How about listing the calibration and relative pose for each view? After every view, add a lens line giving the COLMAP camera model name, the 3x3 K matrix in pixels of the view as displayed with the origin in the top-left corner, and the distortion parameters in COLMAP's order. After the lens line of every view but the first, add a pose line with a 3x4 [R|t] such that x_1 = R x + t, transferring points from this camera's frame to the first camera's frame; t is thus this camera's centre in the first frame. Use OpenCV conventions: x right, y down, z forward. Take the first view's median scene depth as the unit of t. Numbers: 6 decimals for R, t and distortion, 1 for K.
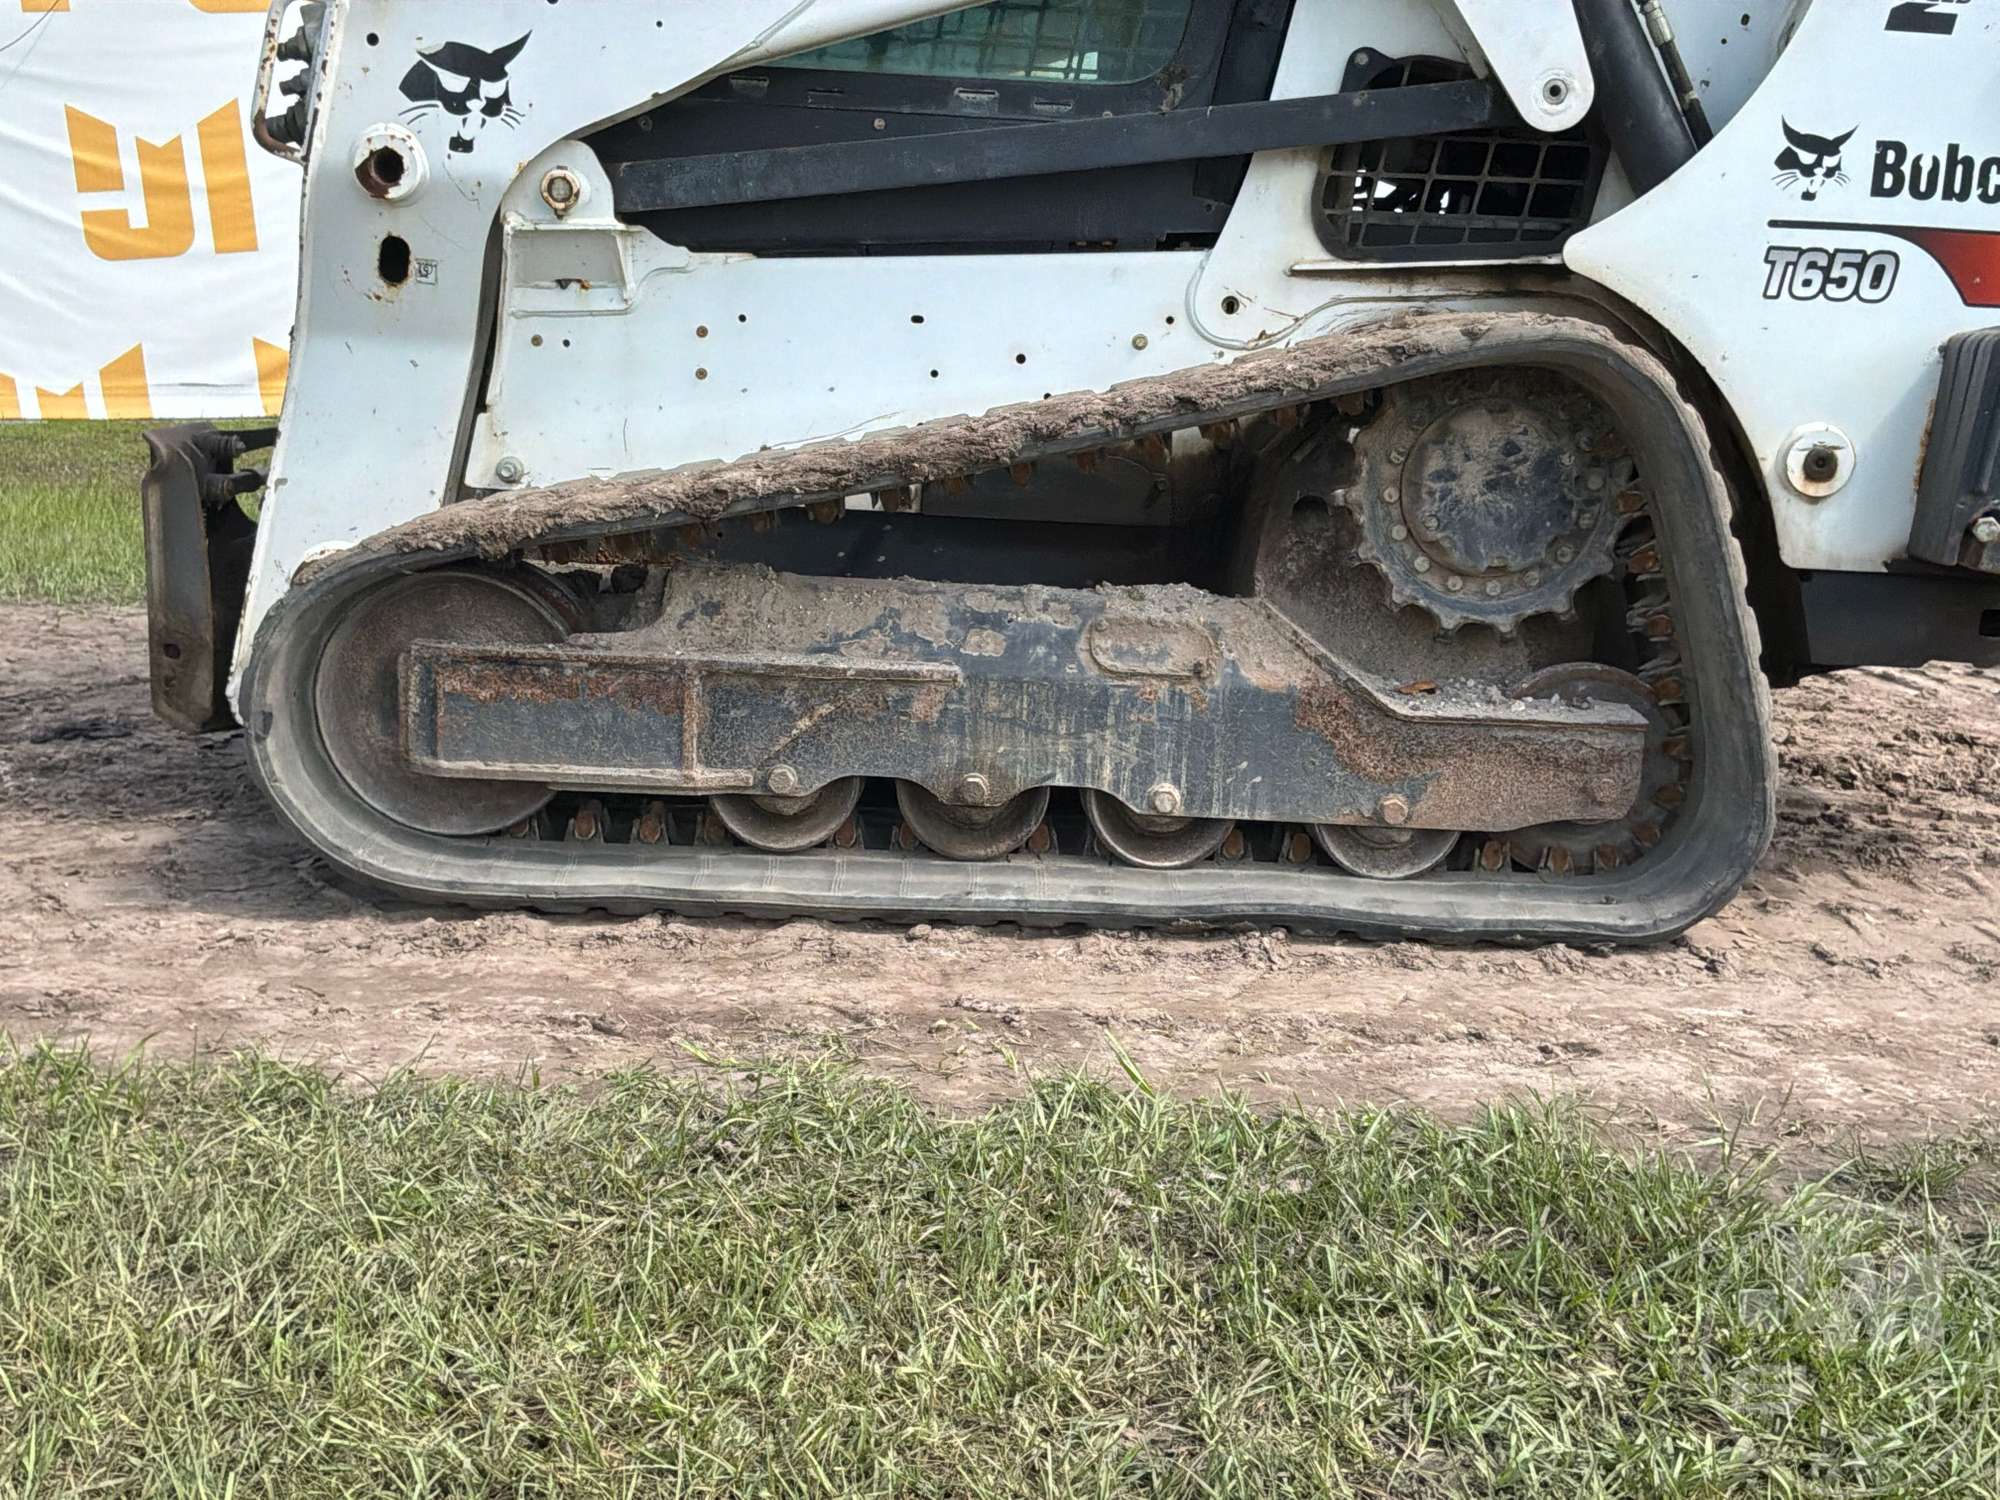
lens RADIAL K [[2265.0, 0, 1001.3], [0, 2265.0, 752.5], [0, 0, 1]] dist [0.166033, -0.385071]
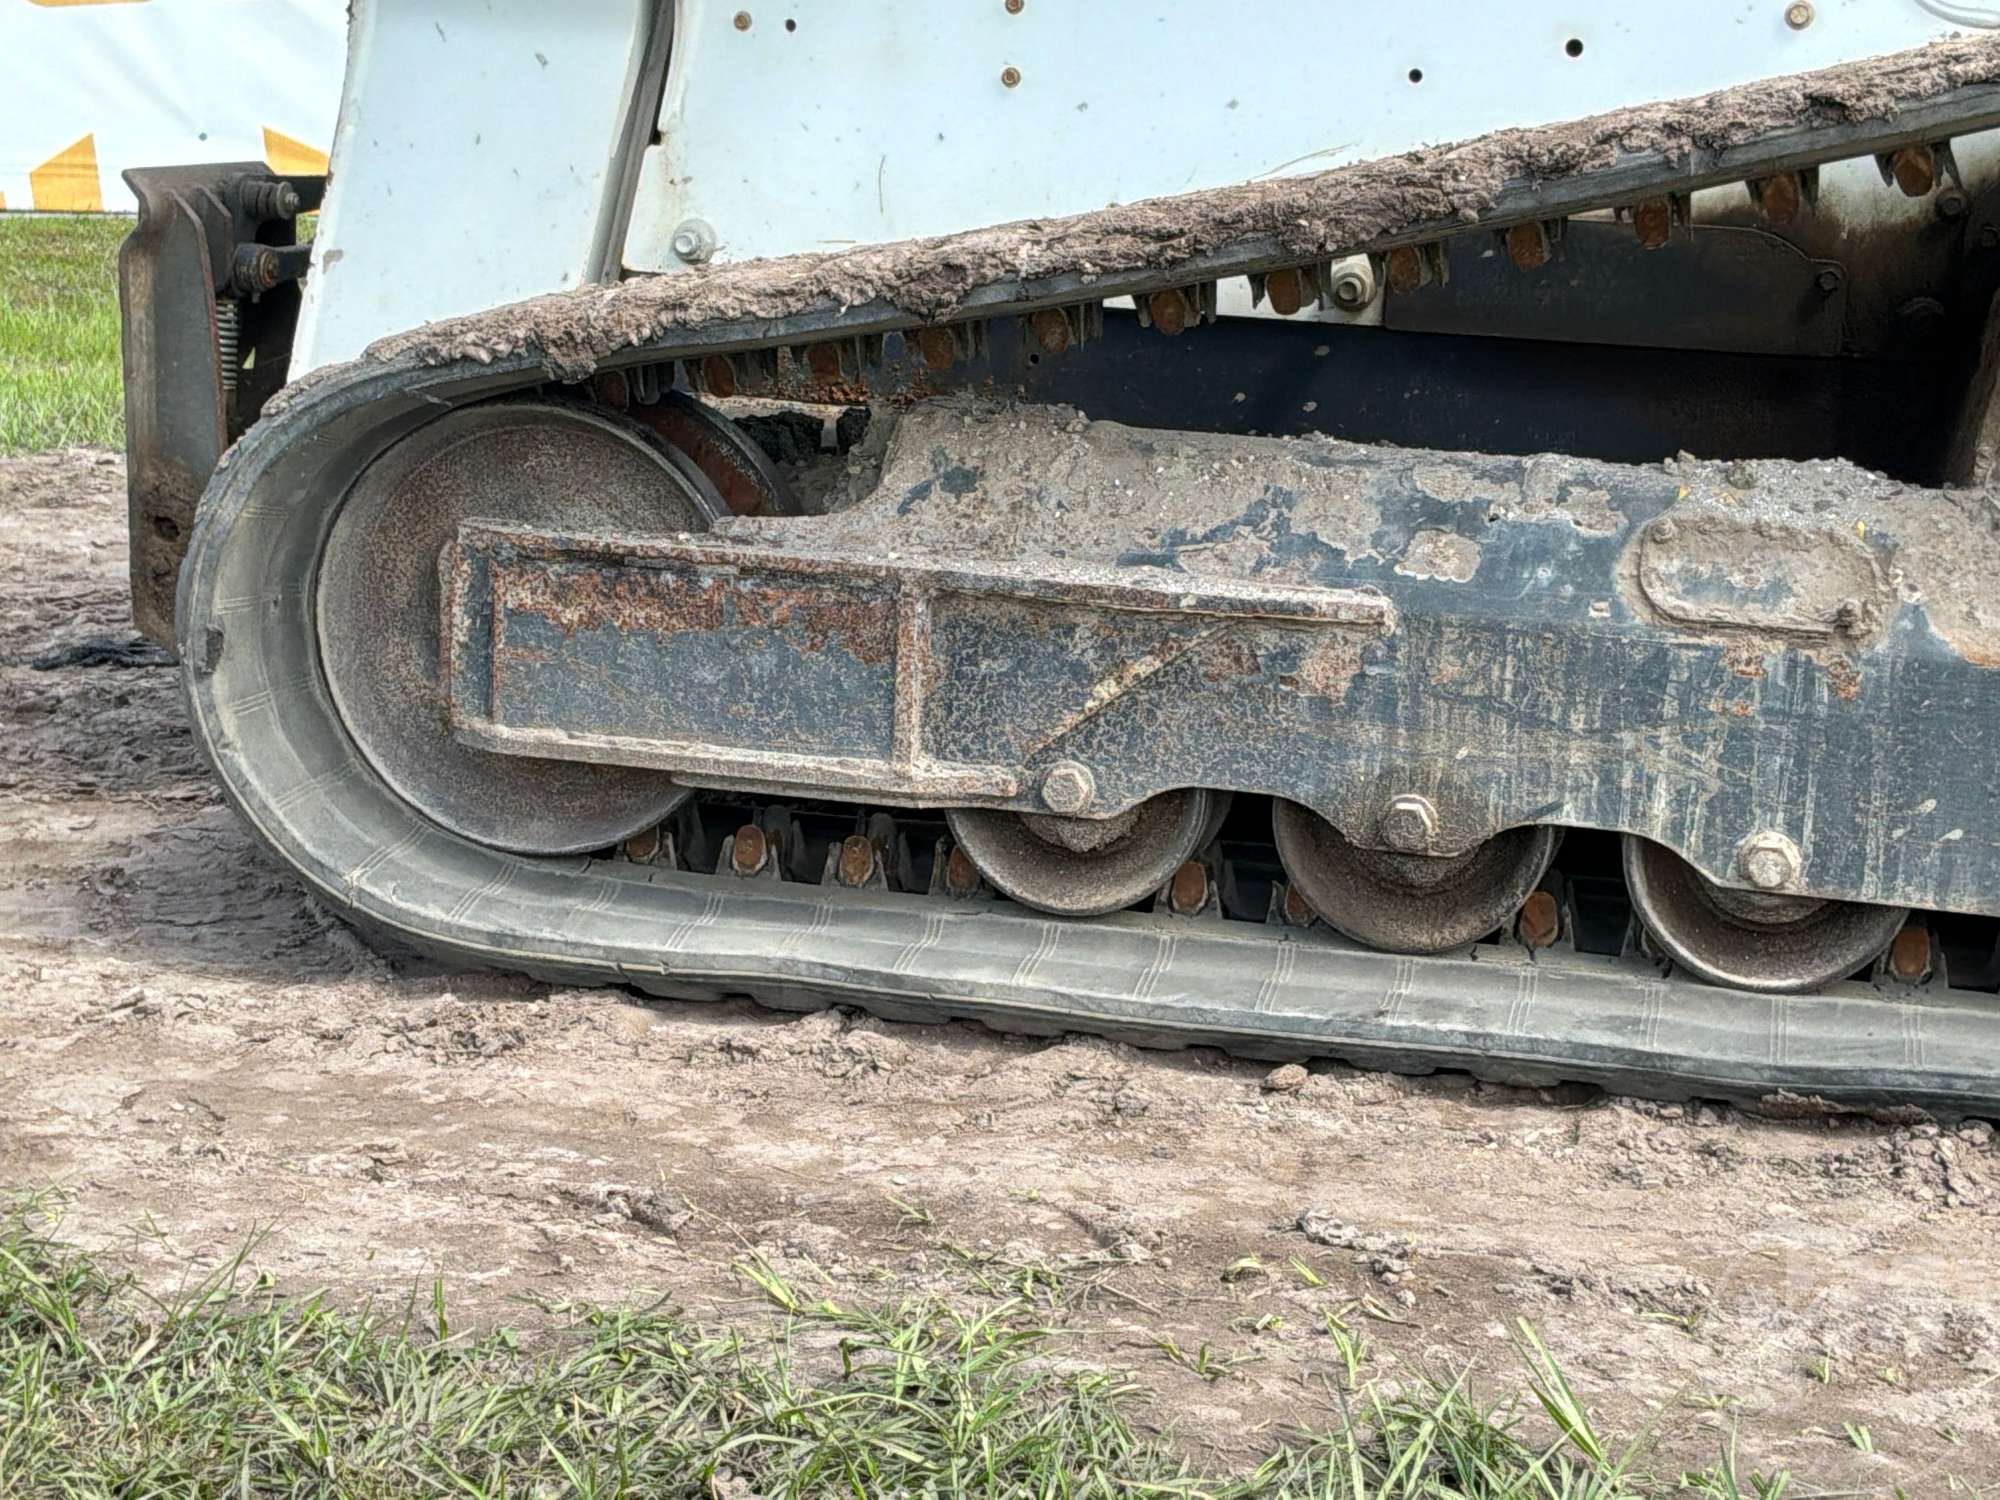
lens RADIAL K [[3336.7, 0, 1000.0], [0, 3336.7, 755.3], [0, 0, 1]] dist [0.146804, -0.195434]
pose [[0.971408, 0.049444, -0.232210, 0.078518], [-0.048107, 0.998777, 0.011421, -0.004750], [0.232491, 0.000076, 0.972599, 0.190044]]
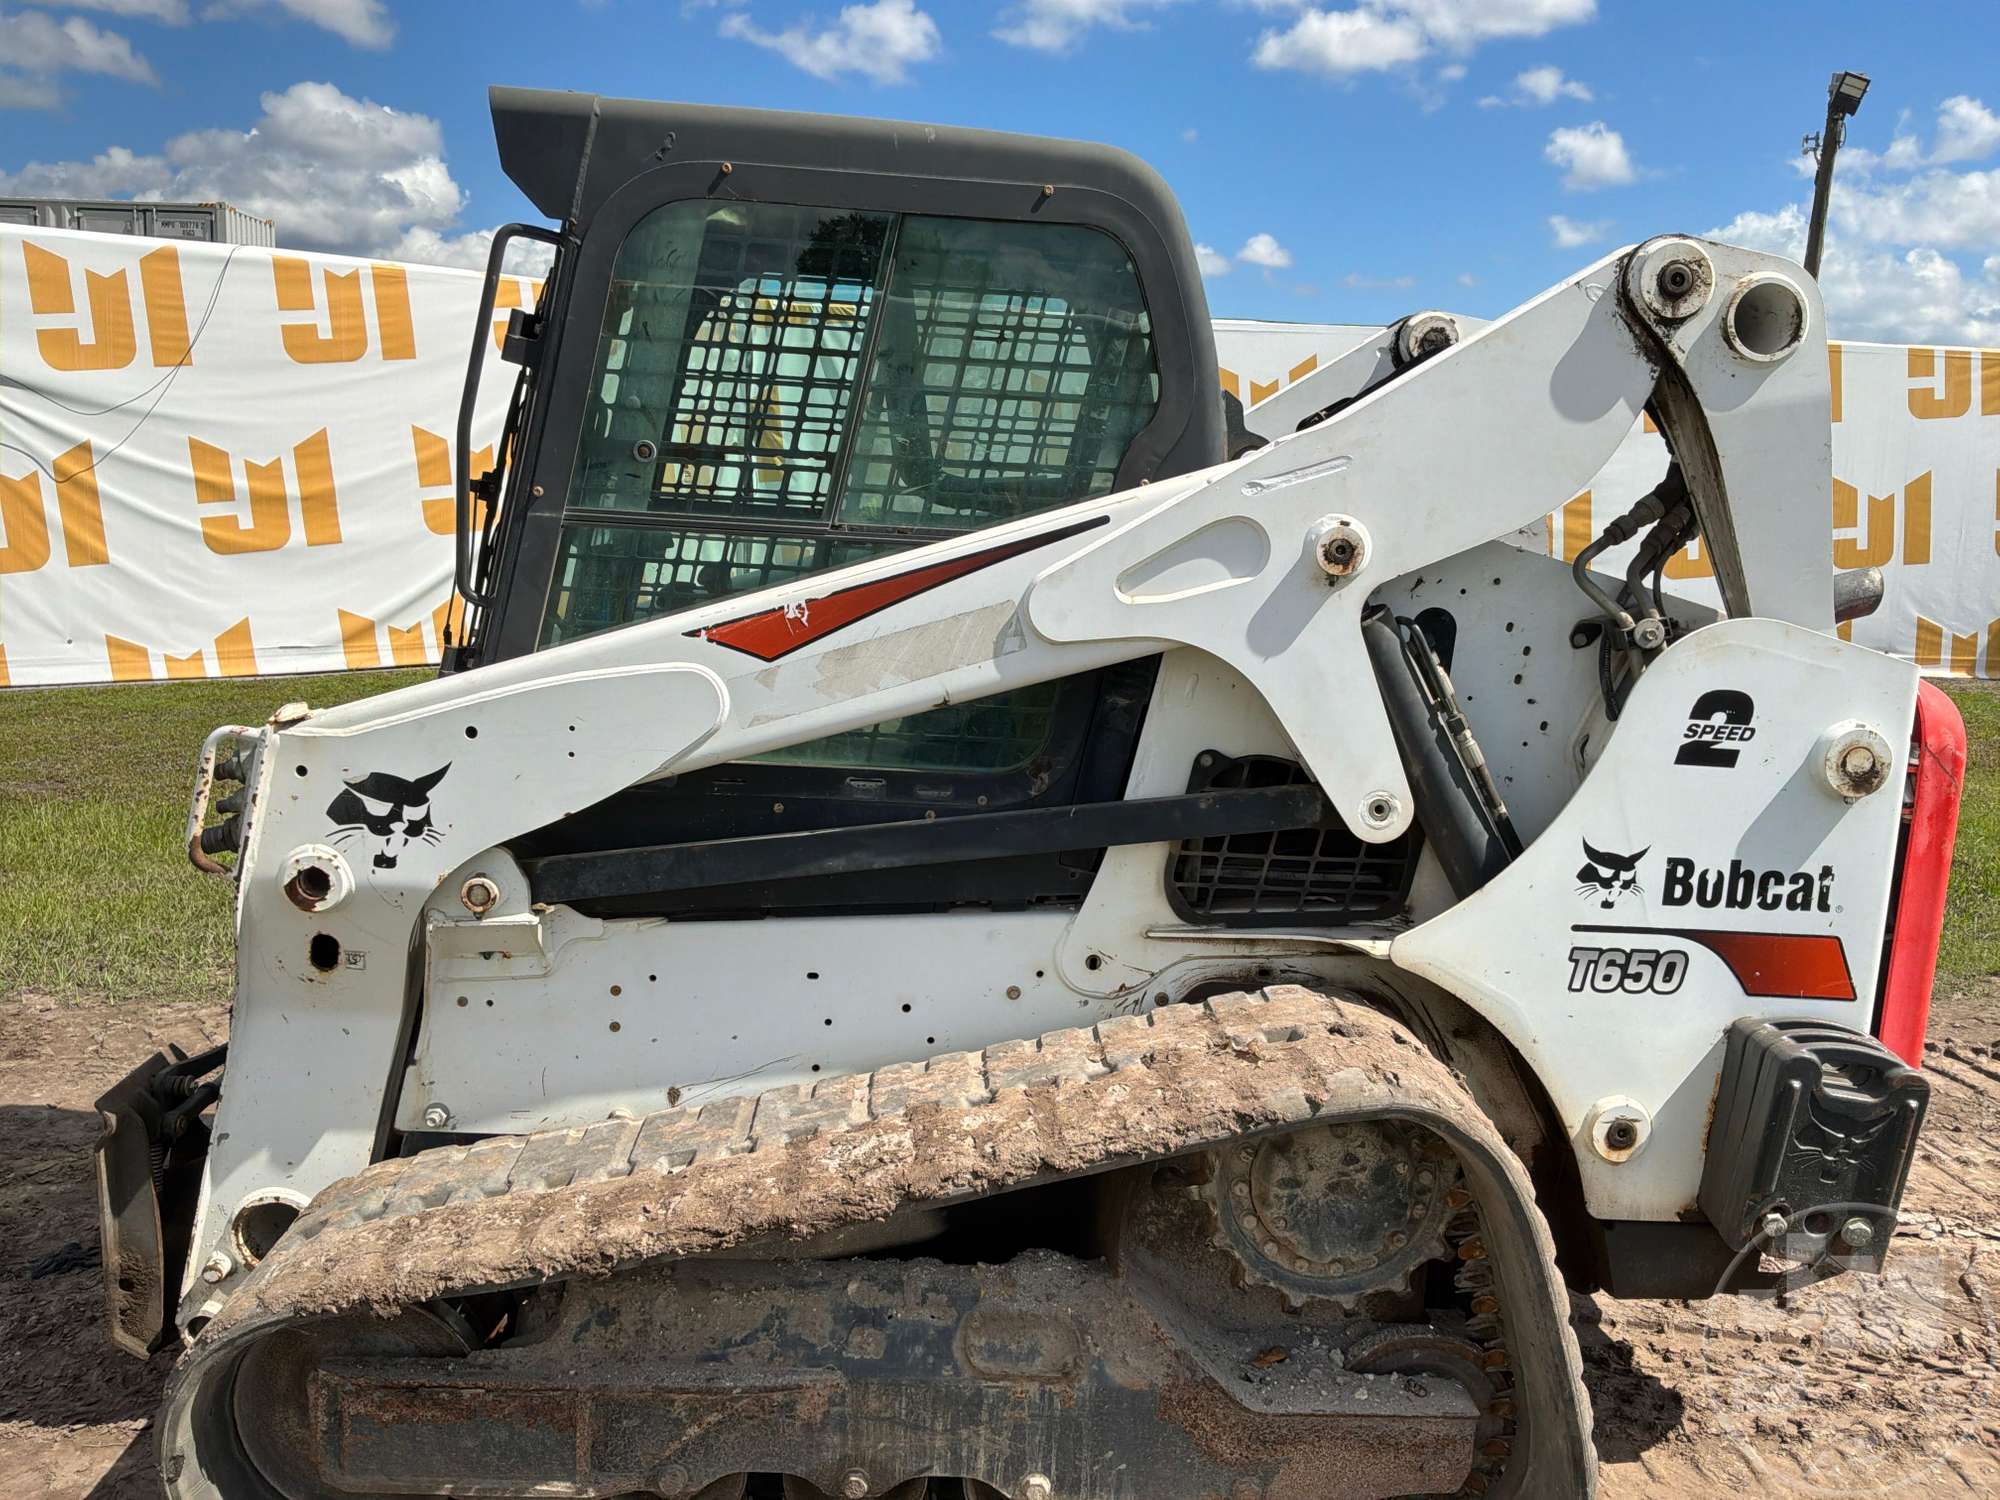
lens RADIAL K [[1665.9, 0, 998.0], [0, 1665.9, 747.5], [0, 0, 1]] dist [0.155268, -0.334308]
pose [[0.999259, -0.002028, 0.038440, 0.024460], [0.003318, 0.999432, -0.033524, -0.299588], [-0.038350, 0.033627, 0.998698, 0.195576]]
